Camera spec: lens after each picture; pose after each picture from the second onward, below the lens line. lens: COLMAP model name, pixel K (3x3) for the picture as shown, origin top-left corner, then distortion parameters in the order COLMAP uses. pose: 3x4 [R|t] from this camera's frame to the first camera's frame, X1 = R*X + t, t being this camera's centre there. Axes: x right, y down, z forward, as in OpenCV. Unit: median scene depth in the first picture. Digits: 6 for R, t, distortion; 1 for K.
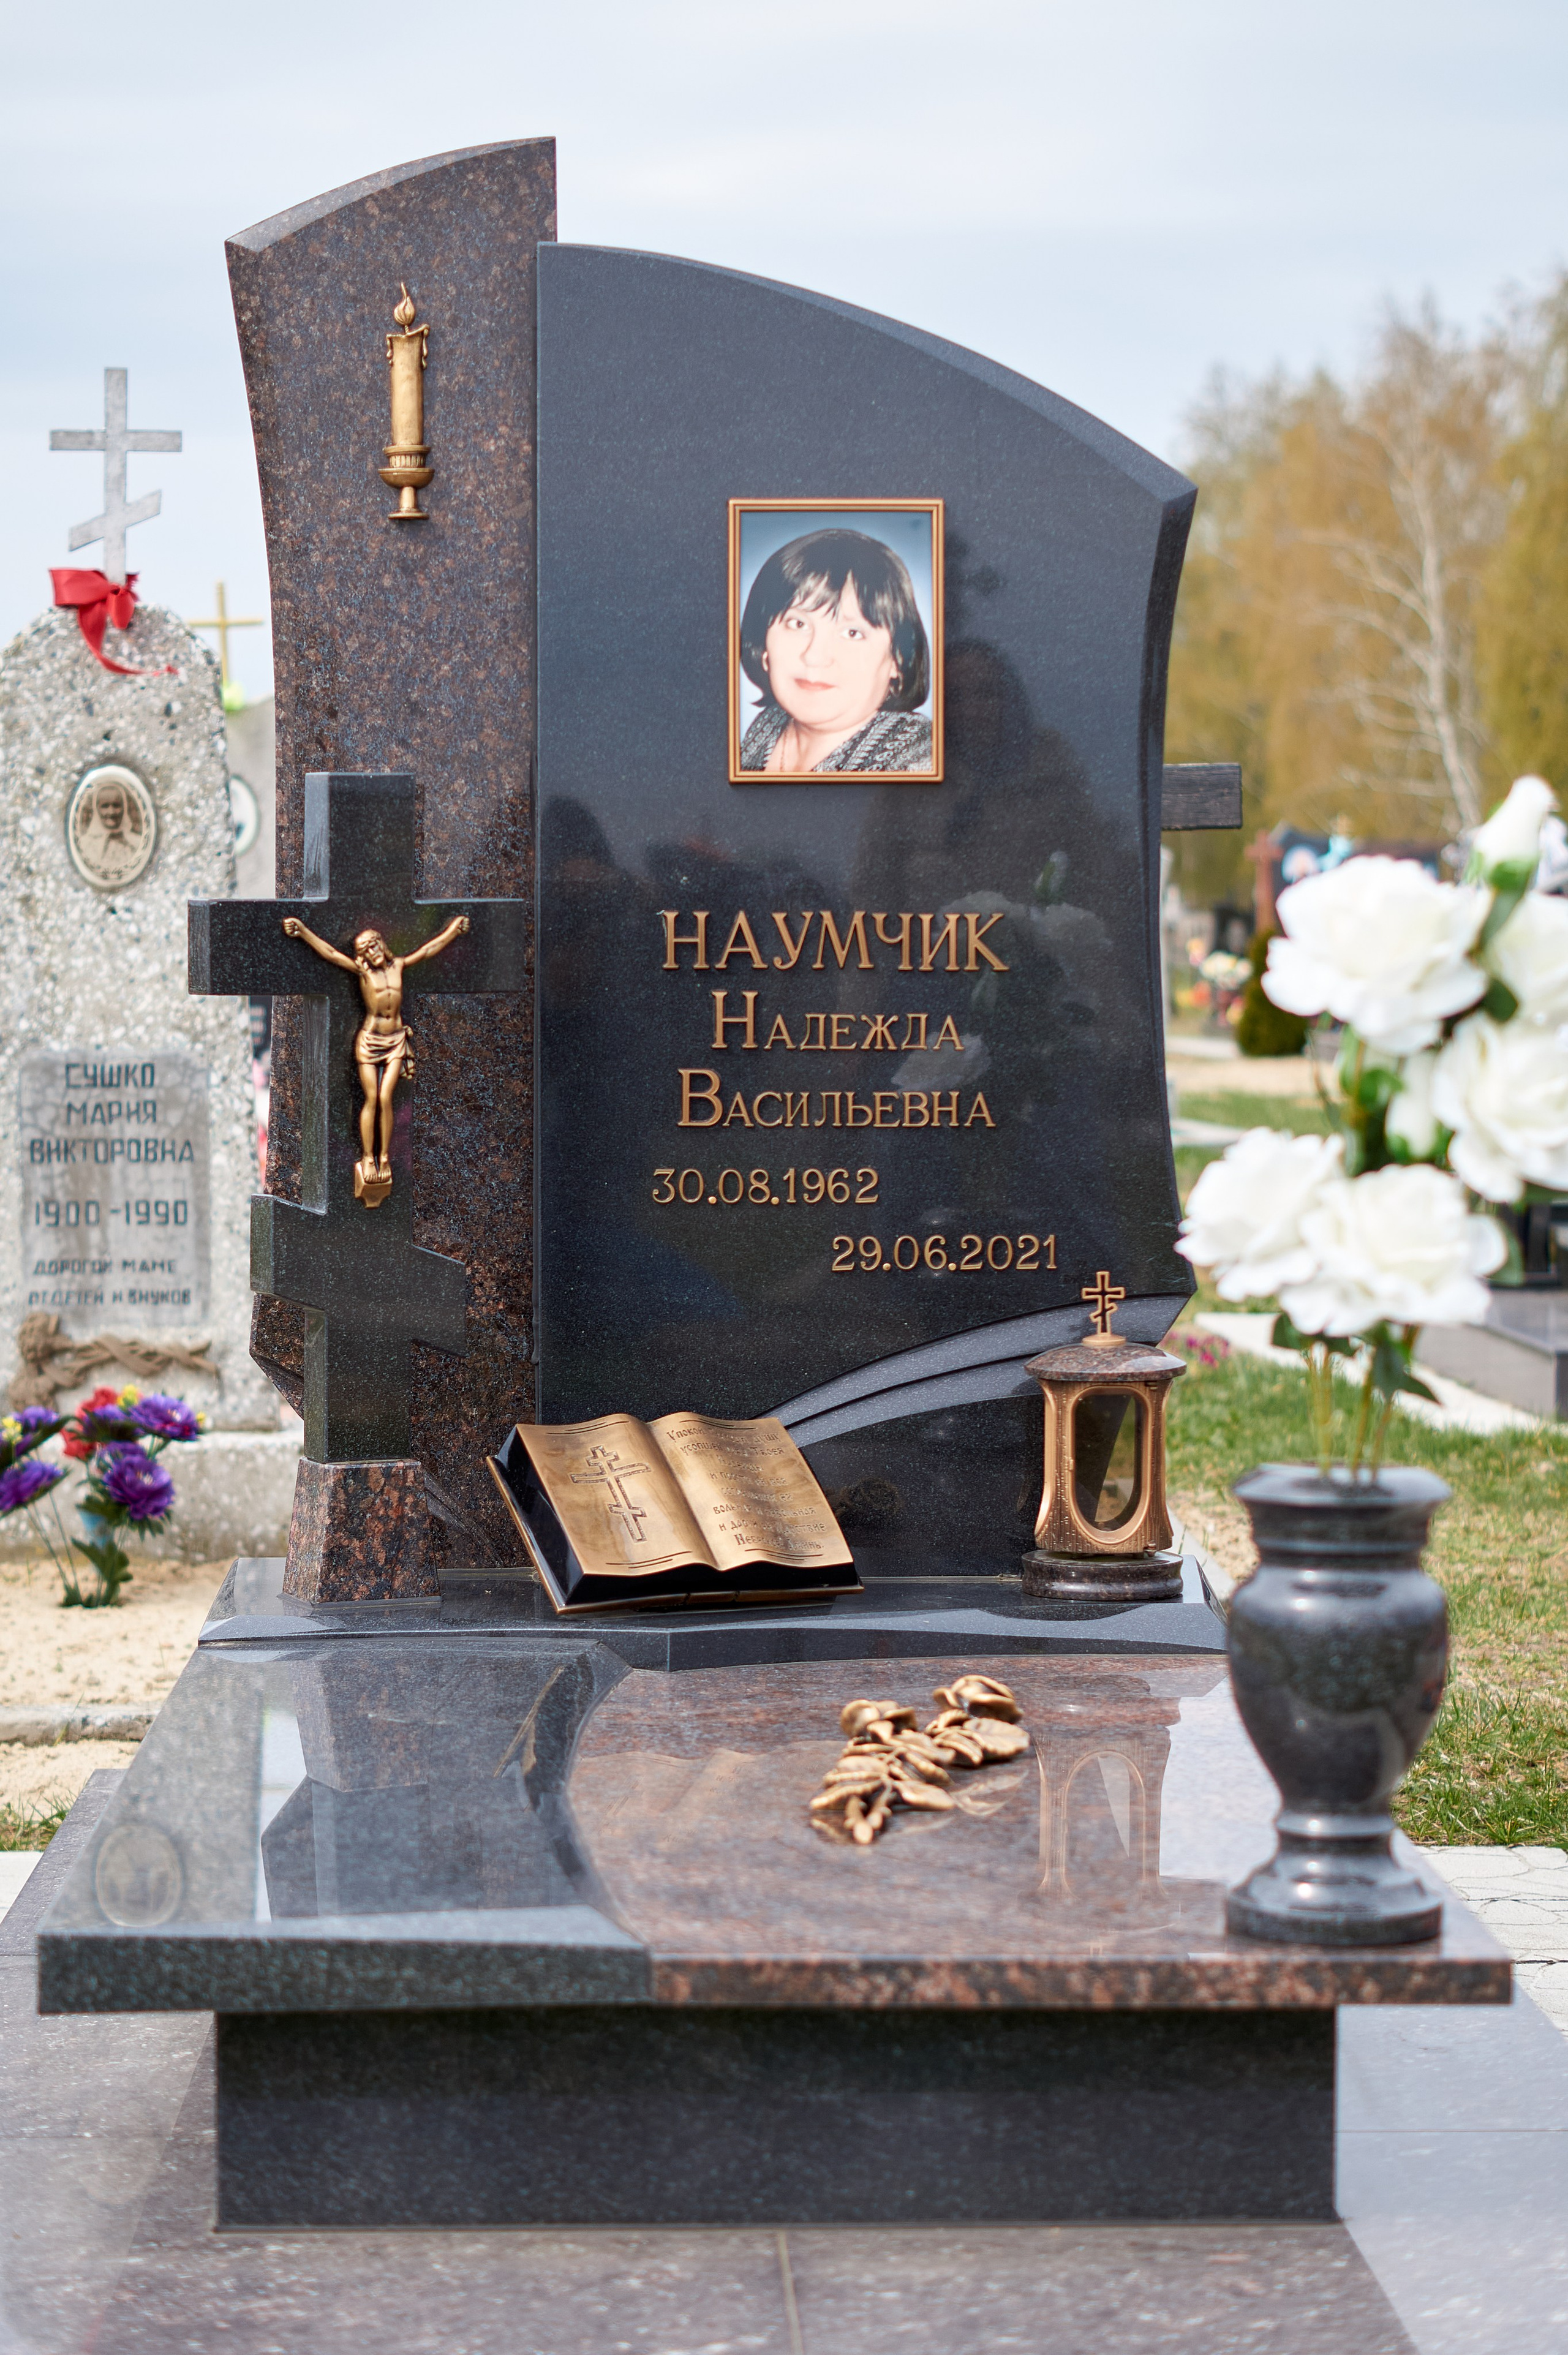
lens RADIAL K [[5014.3, 0, 784.0], [0, 5014.3, 1177.5], [0, 0, 1]] dist [-0.015428, -0.254589]
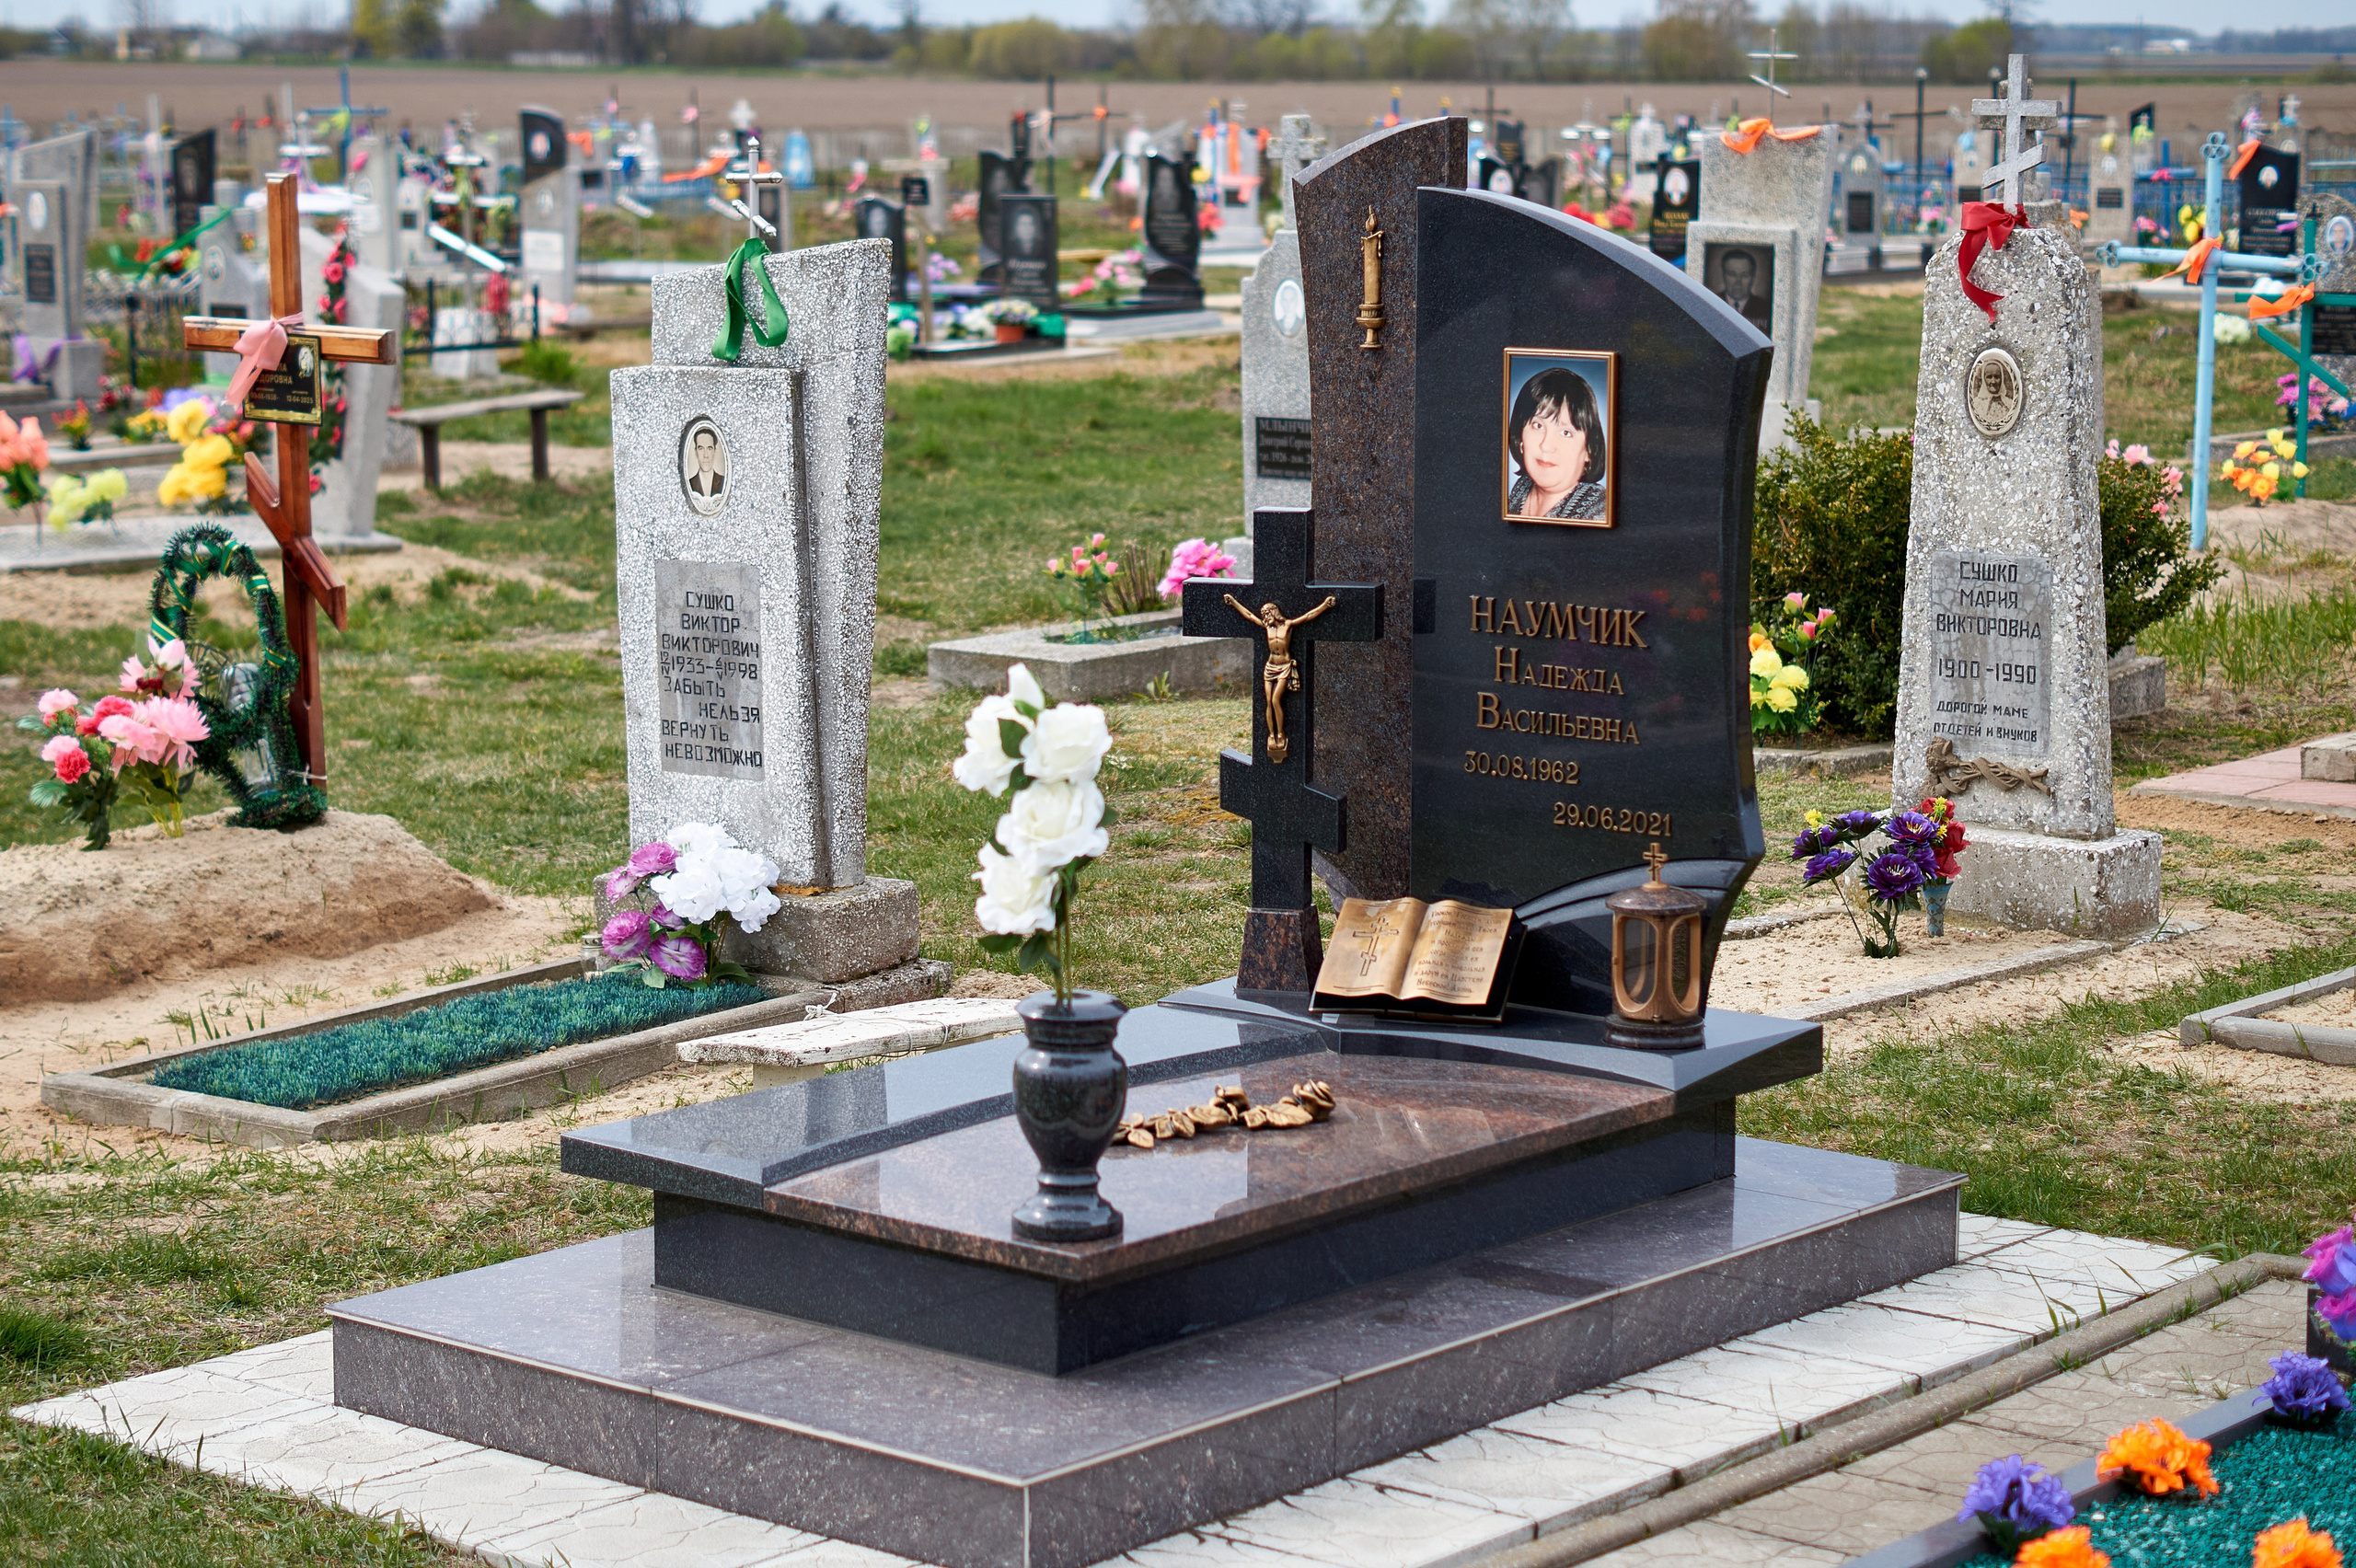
lens RADIAL K [[5016.0, 0, 1178.0], [0, 5016.0, 784.0], [0, 0, 1]] dist [-0.015428, -0.254589]
pose [[0.749605, 0.097242, -0.654703, 0.981519], [-0.036934, 0.993753, 0.105313, -0.160668], [0.660854, -0.054763, 0.748514, -0.295131]]
